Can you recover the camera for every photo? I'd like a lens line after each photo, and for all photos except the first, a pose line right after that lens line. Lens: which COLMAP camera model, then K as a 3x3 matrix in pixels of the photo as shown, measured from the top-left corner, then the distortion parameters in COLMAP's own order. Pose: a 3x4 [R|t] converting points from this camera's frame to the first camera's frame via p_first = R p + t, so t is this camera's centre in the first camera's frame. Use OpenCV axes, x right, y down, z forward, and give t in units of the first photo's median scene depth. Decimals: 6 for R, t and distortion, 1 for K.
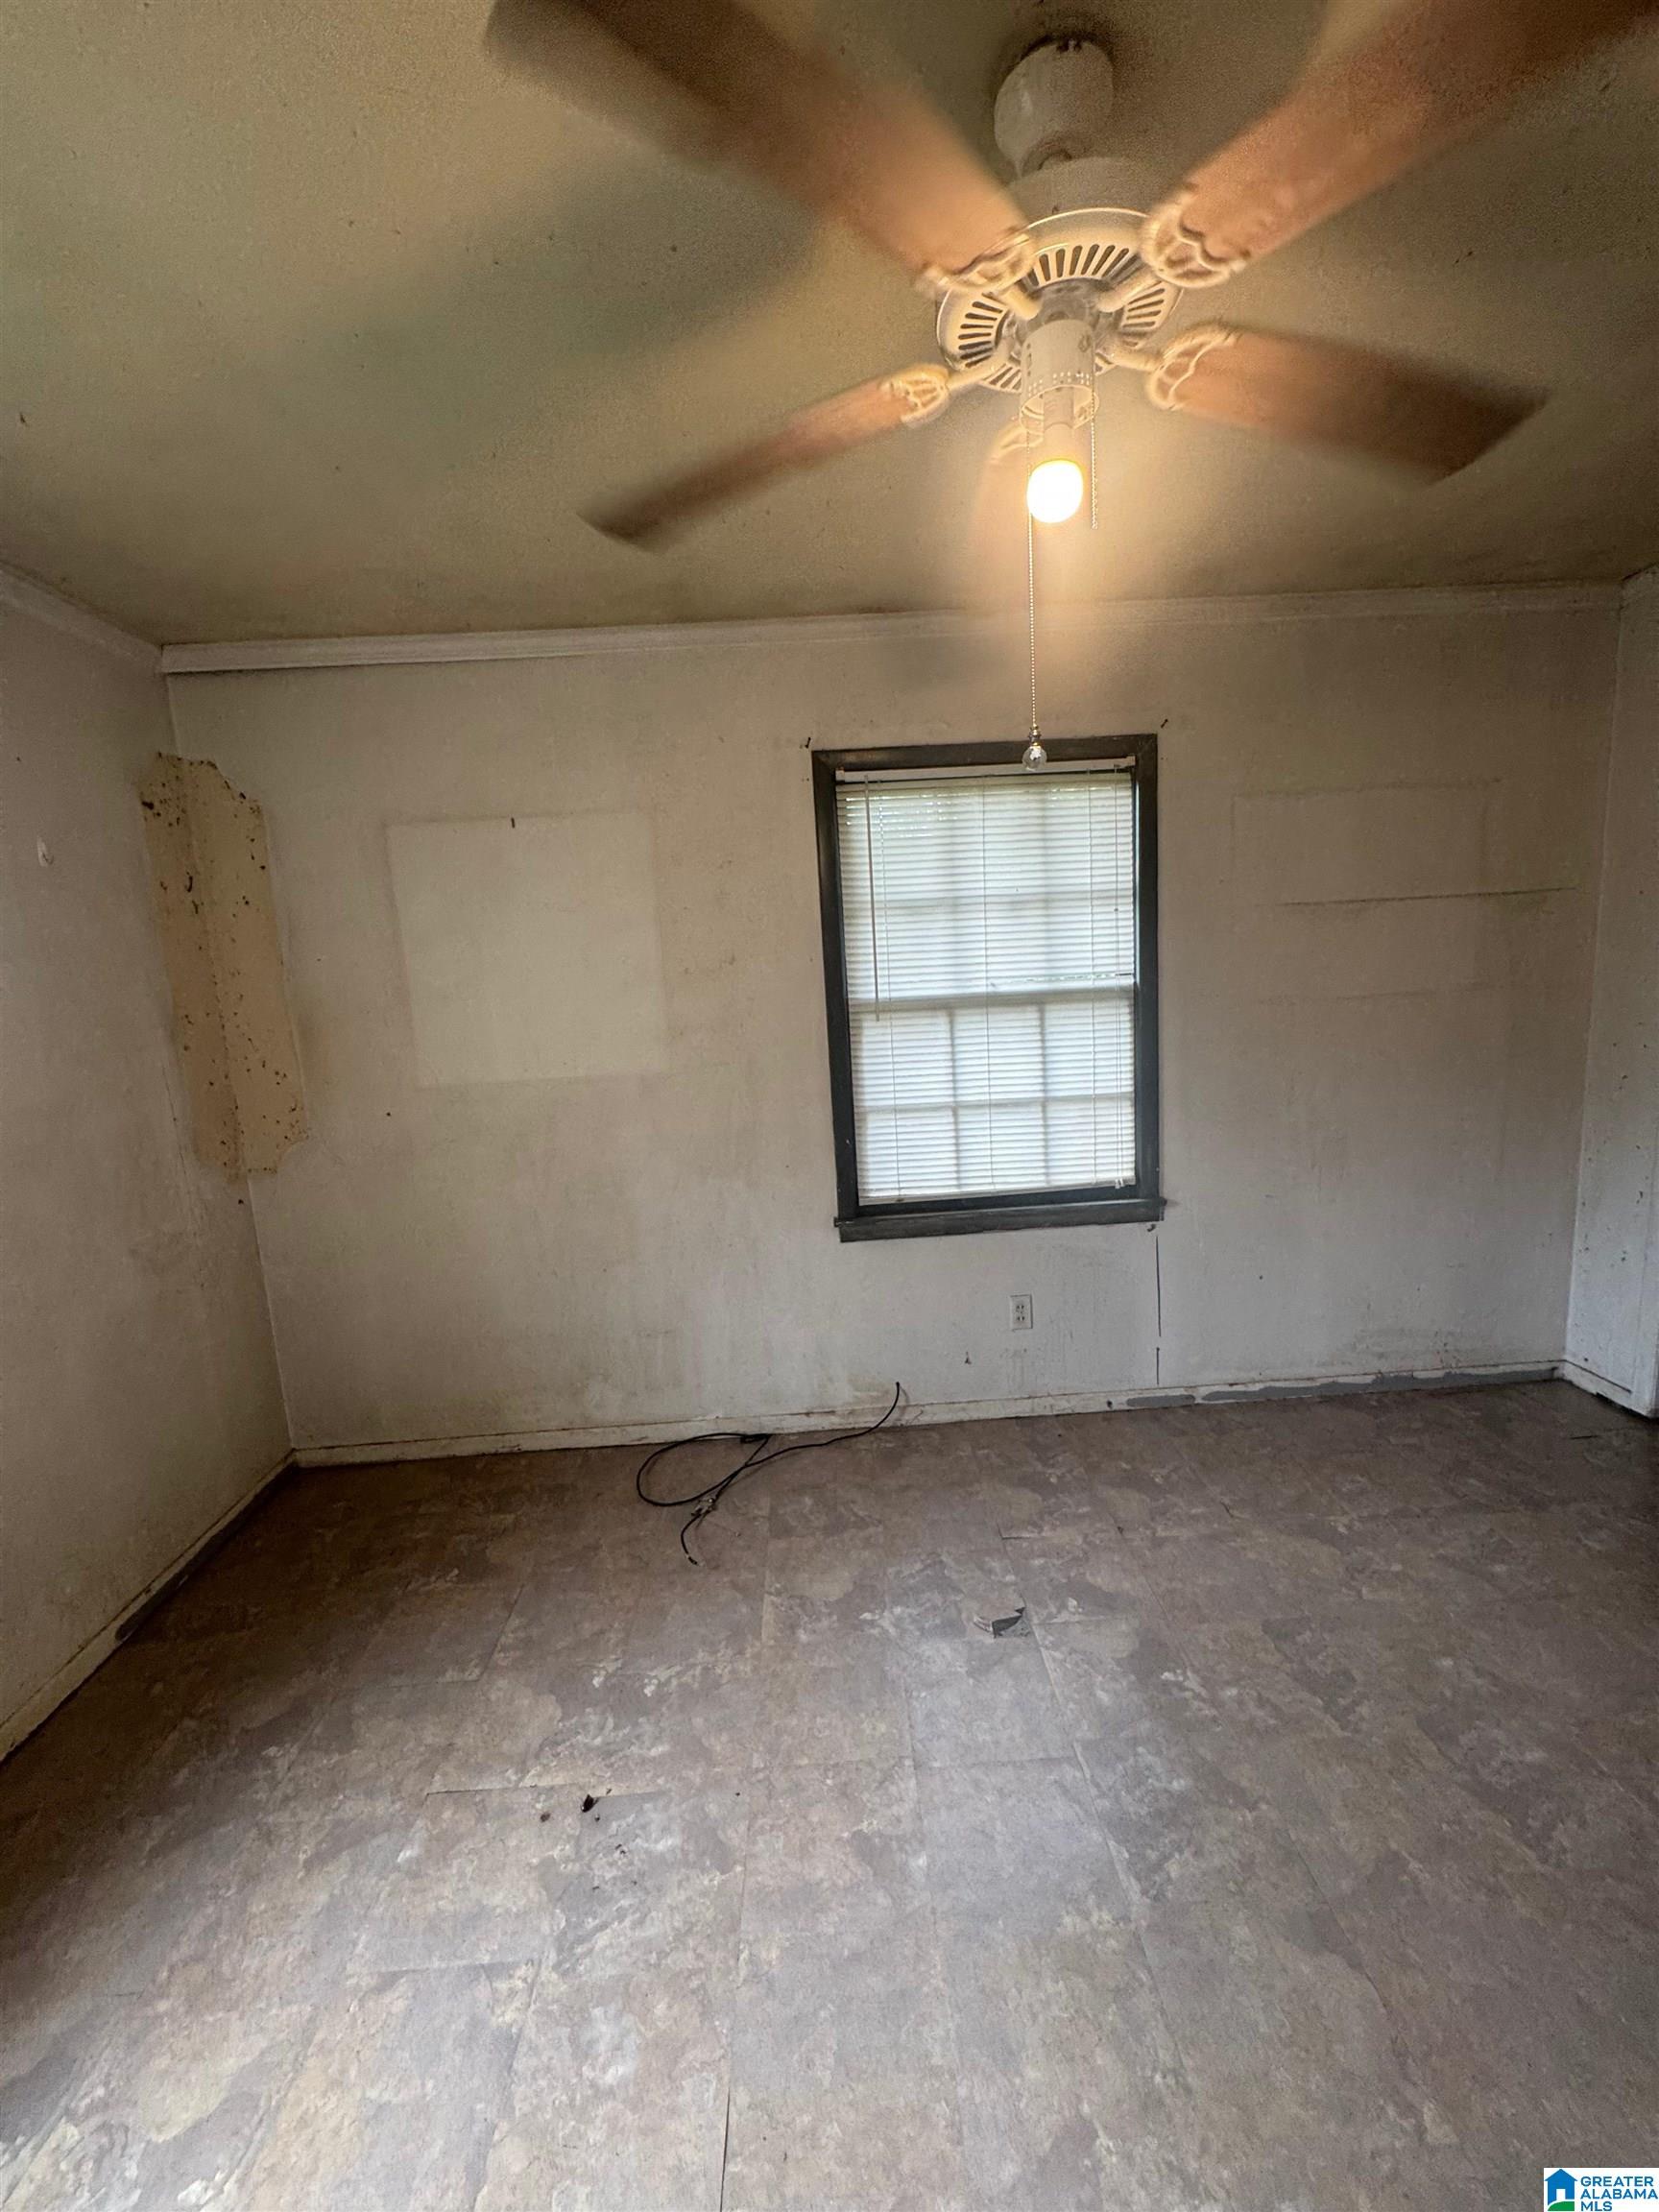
lens RADIAL K [[882.3, 0, 835.2], [0, 882.3, 1107.5], [0, 0, 1]] dist [-0.005338, 0.000882]
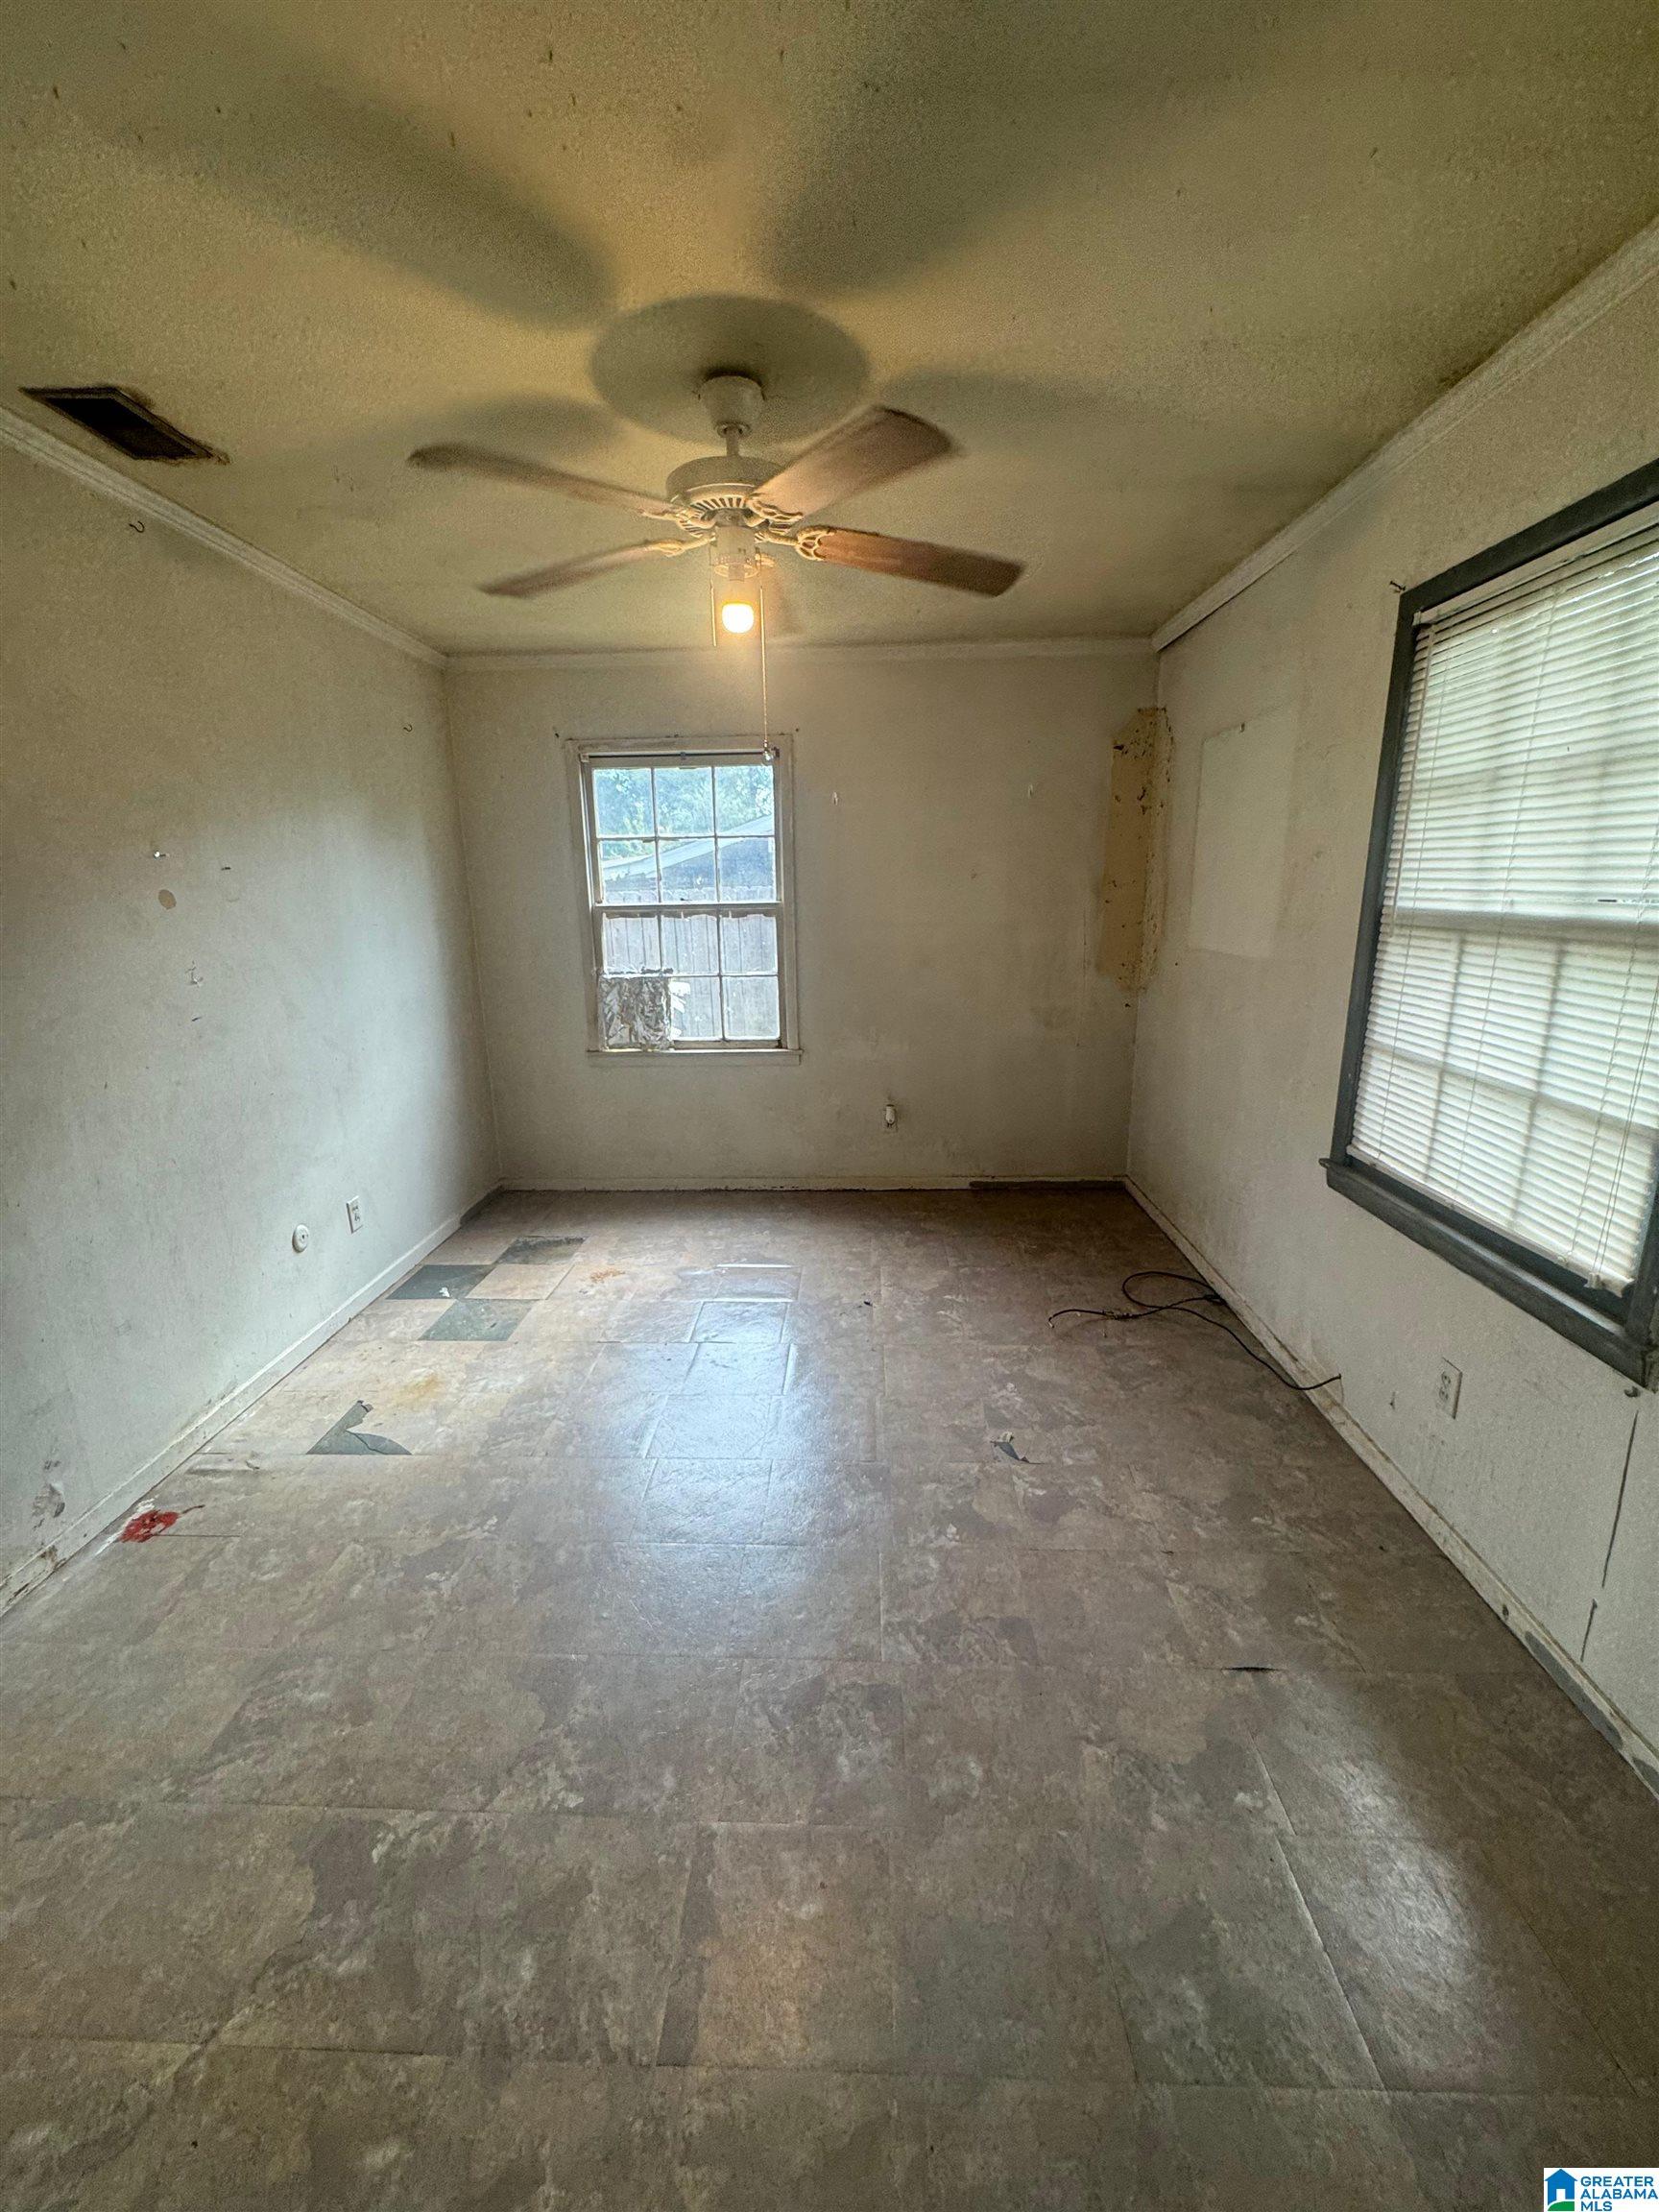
lens RADIAL K [[882.3, 0, 830.9], [0, 882.3, 1105.7], [0, 0, 1]] dist [-0.005338, 0.000882]
pose [[-0.063013, 0.298610, -0.952293, 1.248038], [-0.134464, 0.942948, 0.304578, -0.181226], [0.988913, 0.147242, -0.019266, 0.755367]]
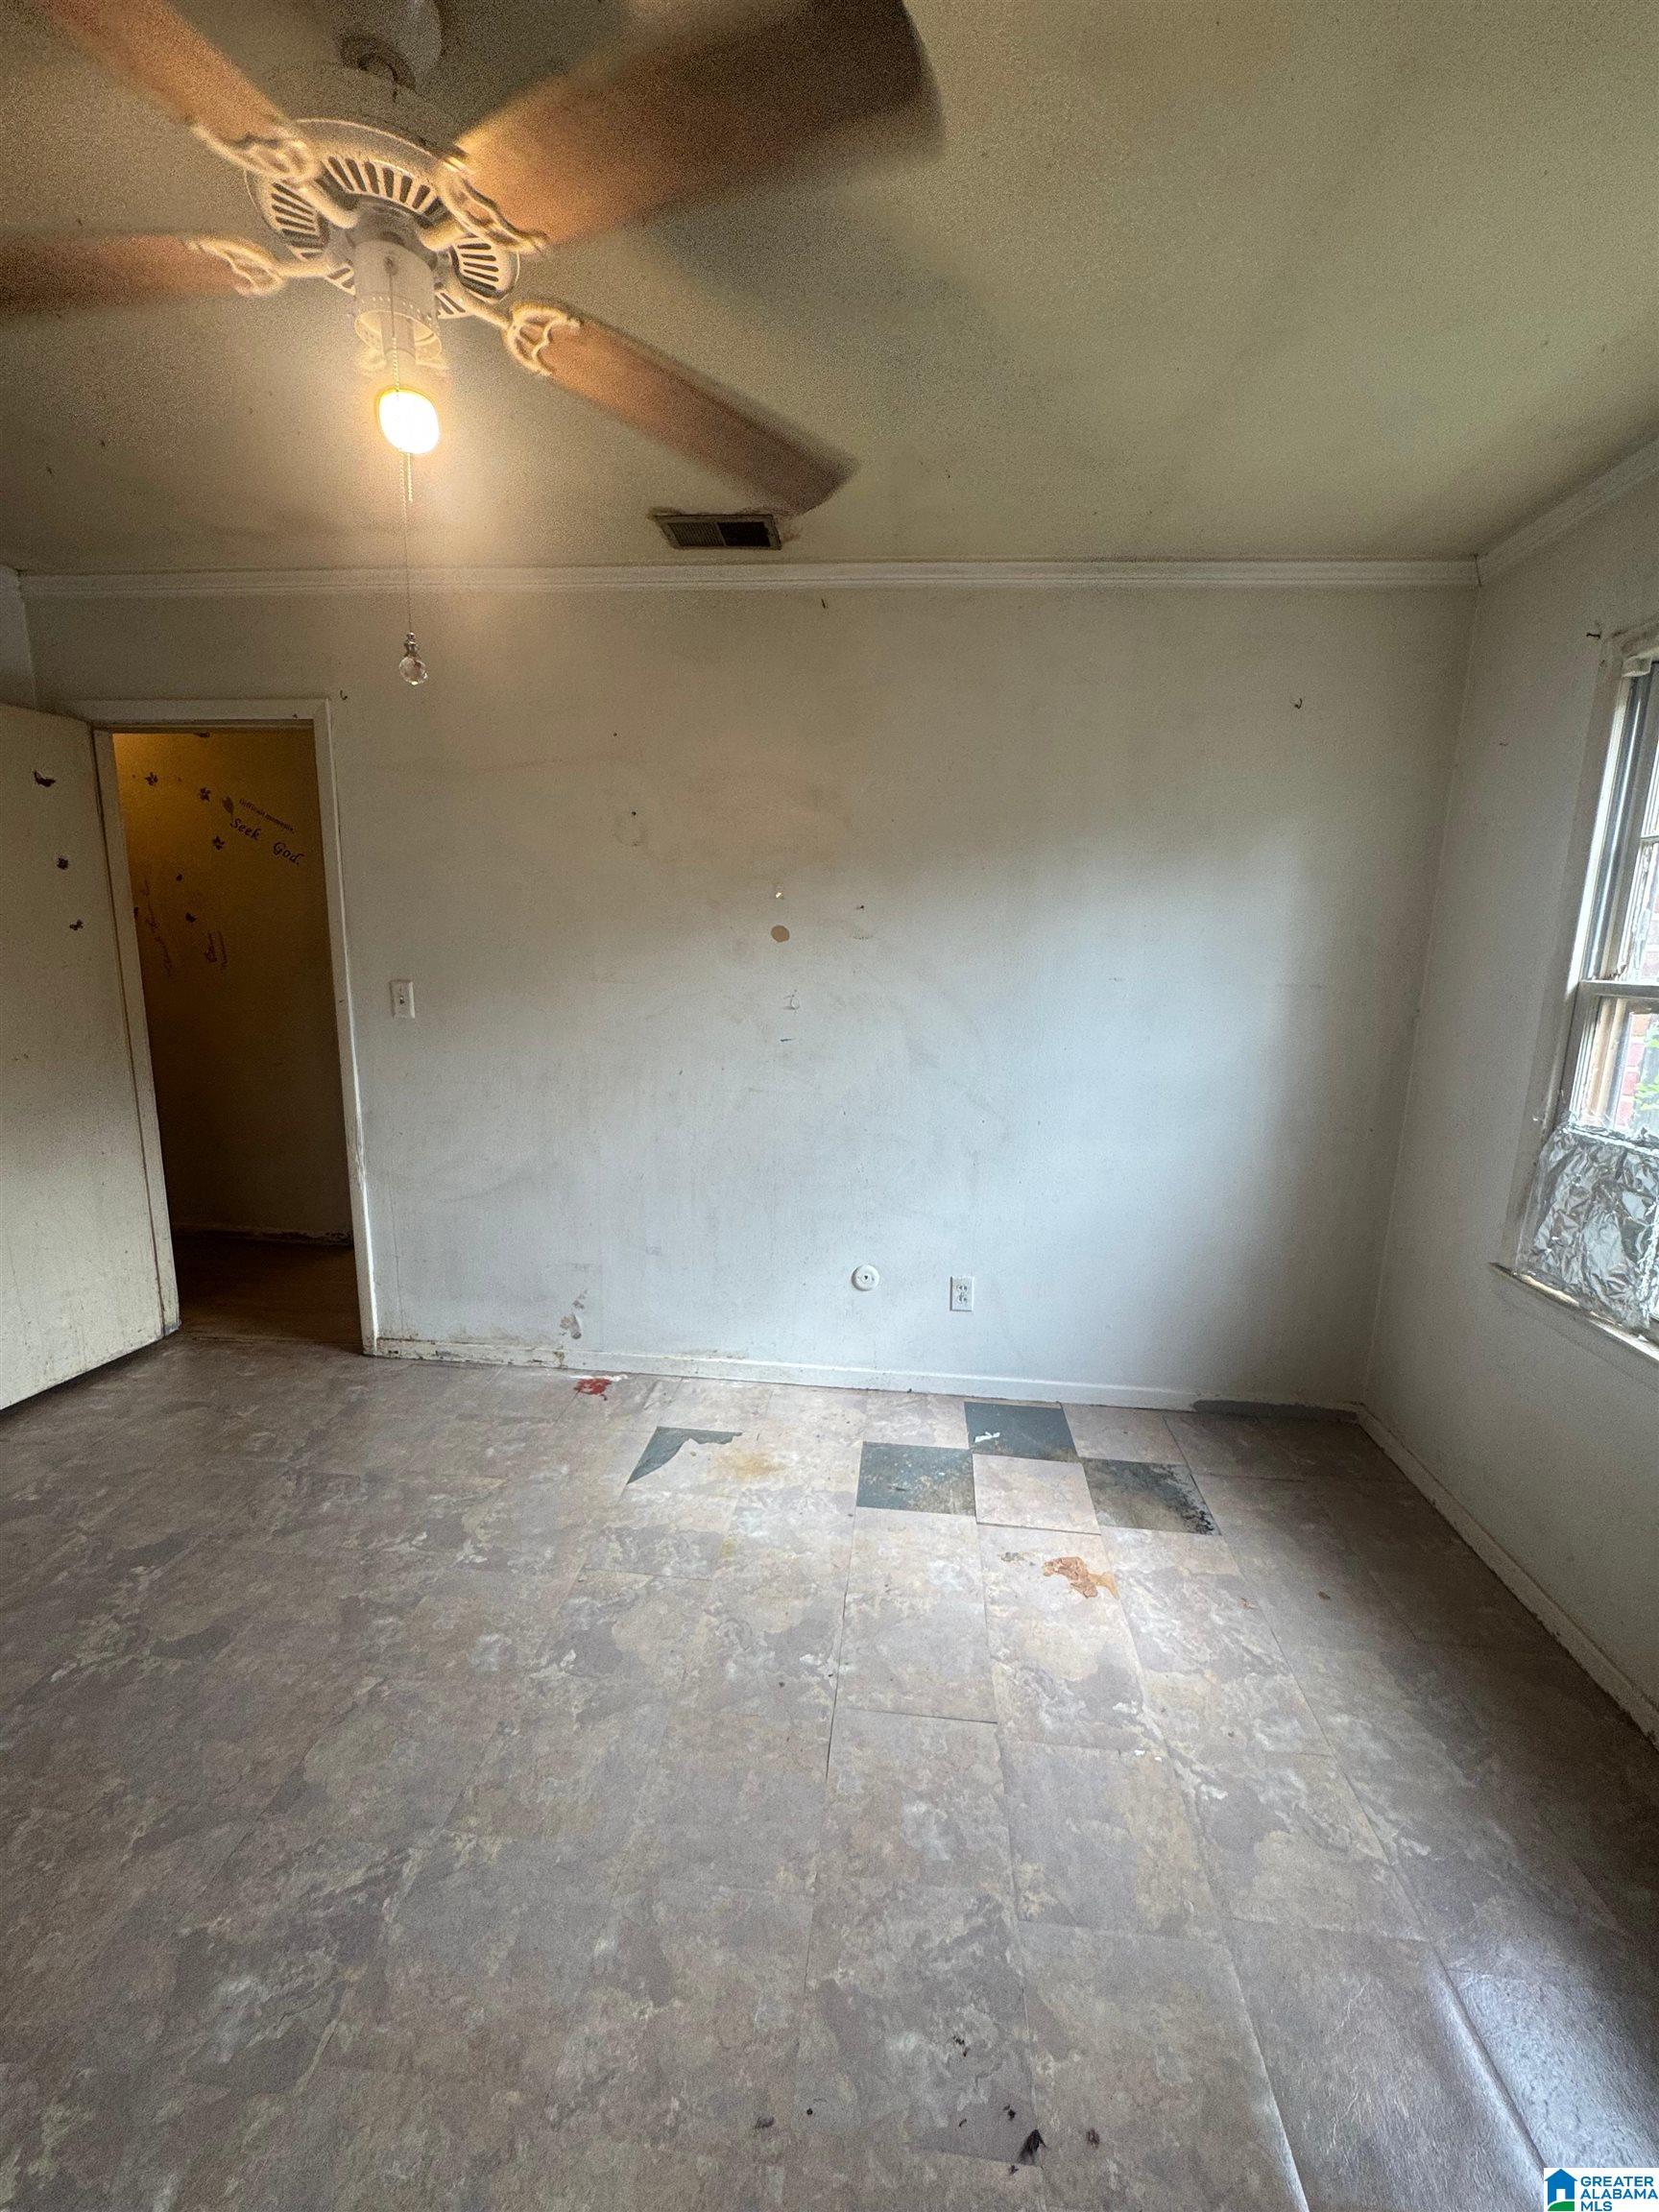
lens RADIAL K [[882.3, 0, 835.7], [0, 882.3, 1106.2], [0, 0, 1]] dist [-0.005338, 0.000882]
pose [[-0.992363, 0.013644, 0.122597, -0.190021], [0.052835, 0.945094, 0.322498, -0.144190], [-0.111465, 0.326513, -0.938597, 1.170021]]
